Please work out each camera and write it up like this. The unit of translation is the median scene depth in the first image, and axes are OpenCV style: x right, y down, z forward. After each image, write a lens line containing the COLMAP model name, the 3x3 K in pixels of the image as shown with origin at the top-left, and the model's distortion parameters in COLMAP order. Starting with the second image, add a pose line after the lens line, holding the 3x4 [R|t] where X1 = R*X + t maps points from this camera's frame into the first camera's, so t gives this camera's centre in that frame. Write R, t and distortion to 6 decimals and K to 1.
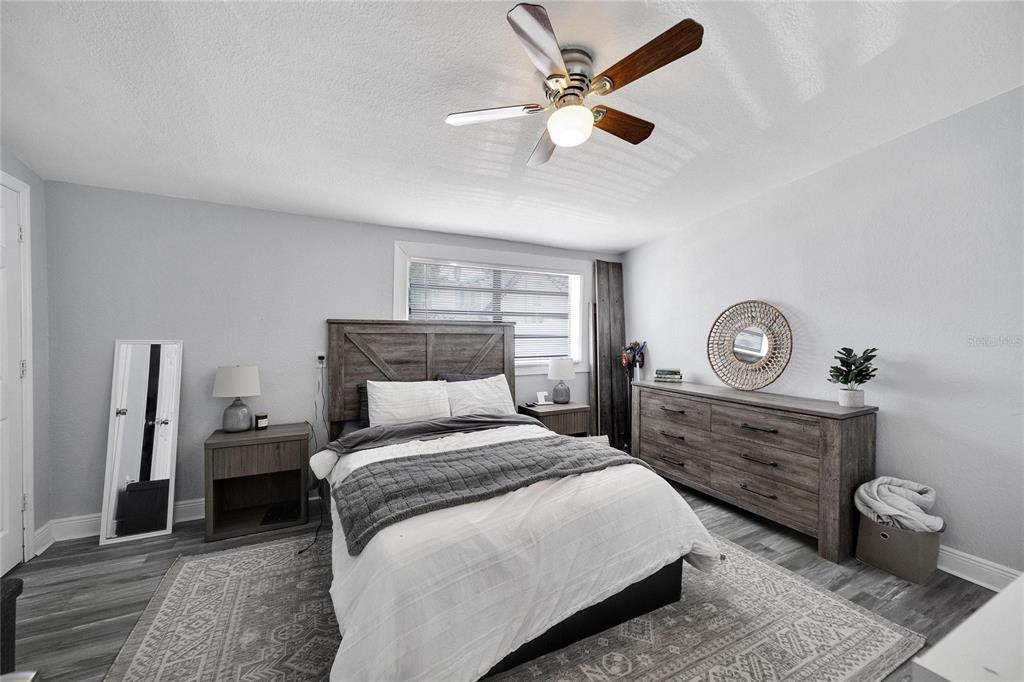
lens RADIAL K [[394.0, 0, 505.7], [0, 394.0, 339.8], [0, 0, 1]] dist [0.001383, 0.000121]
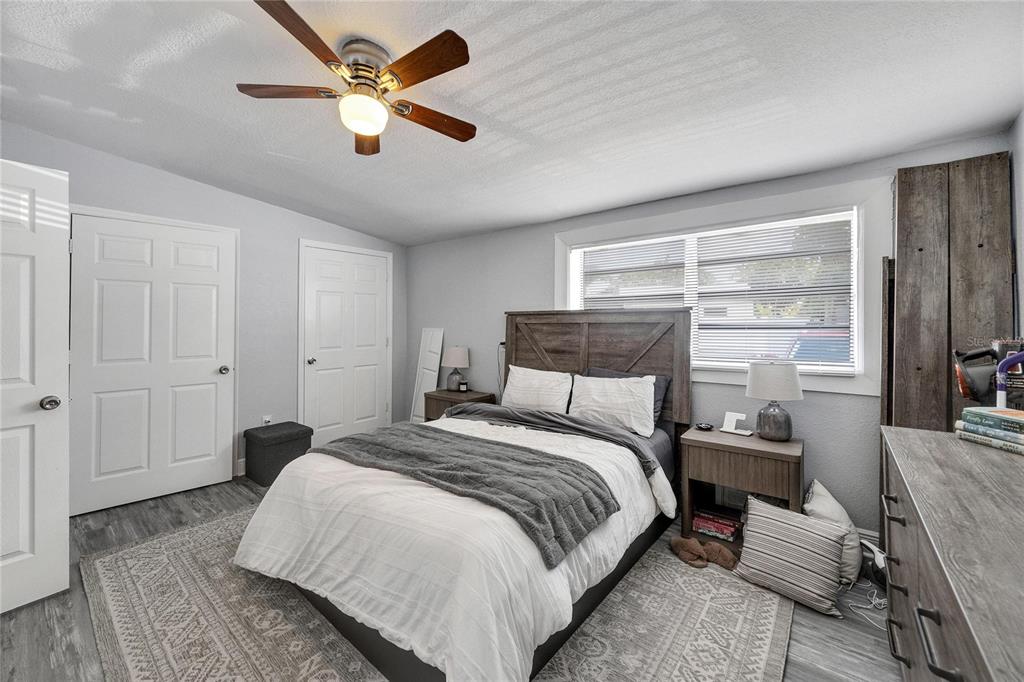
lens RADIAL K [[399.7, 0, 514.2], [0, 399.7, 317.2], [0, 0, 1]] dist [0.001574, 0.000227]
pose [[0.418022, -0.022628, -0.908155, 0.666539], [-0.009908, 0.999517, -0.029465, -0.000090], [0.908383, 0.021315, 0.417596, 0.501242]]
